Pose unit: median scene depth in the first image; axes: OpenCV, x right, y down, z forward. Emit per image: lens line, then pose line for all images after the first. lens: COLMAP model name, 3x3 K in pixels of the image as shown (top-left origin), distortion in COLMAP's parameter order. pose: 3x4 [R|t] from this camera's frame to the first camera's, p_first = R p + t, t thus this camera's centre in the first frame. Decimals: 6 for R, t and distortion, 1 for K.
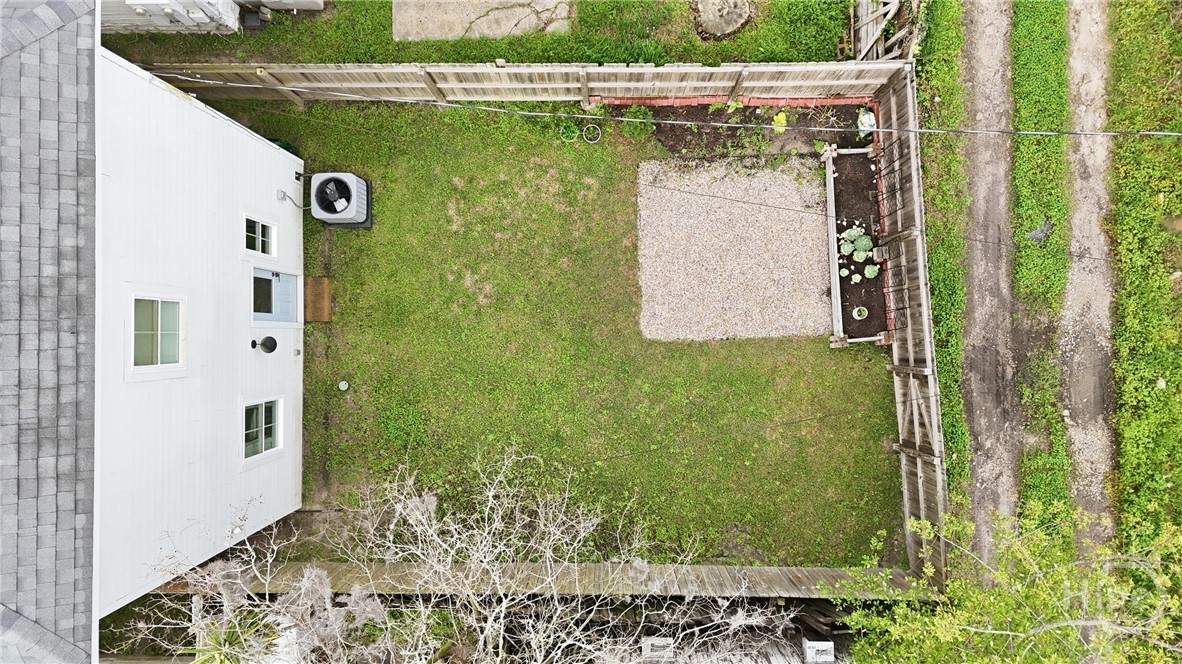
lens RADIAL K [[846.0, 0, 591.0], [0, 846.0, 332.0], [0, 0, 1]] dist [0.089598, -0.104759]
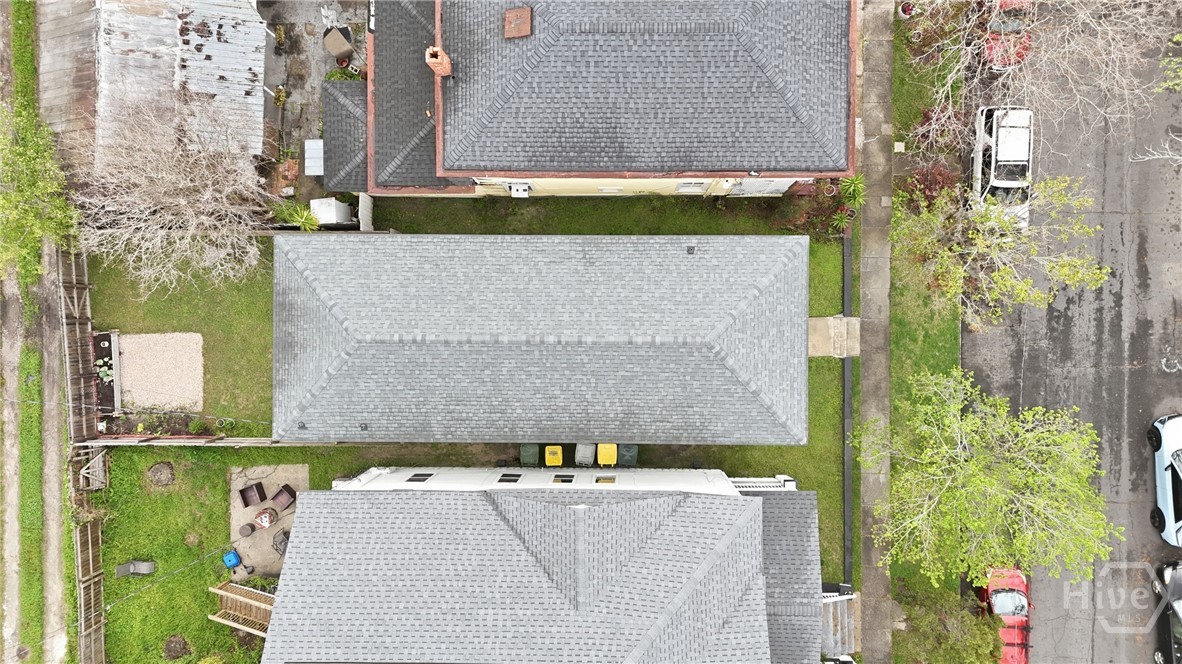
lens RADIAL K [[846.0, 0, 591.0], [0, 846.0, 332.0], [0, 0, 1]] dist [0.089598, -0.104759]
pose [[-0.999395, -0.004404, 0.034512, -1.080634], [0.004634, -0.999967, 0.006611, 0.001697], [0.034481, 0.006767, 0.999382, -1.285013]]
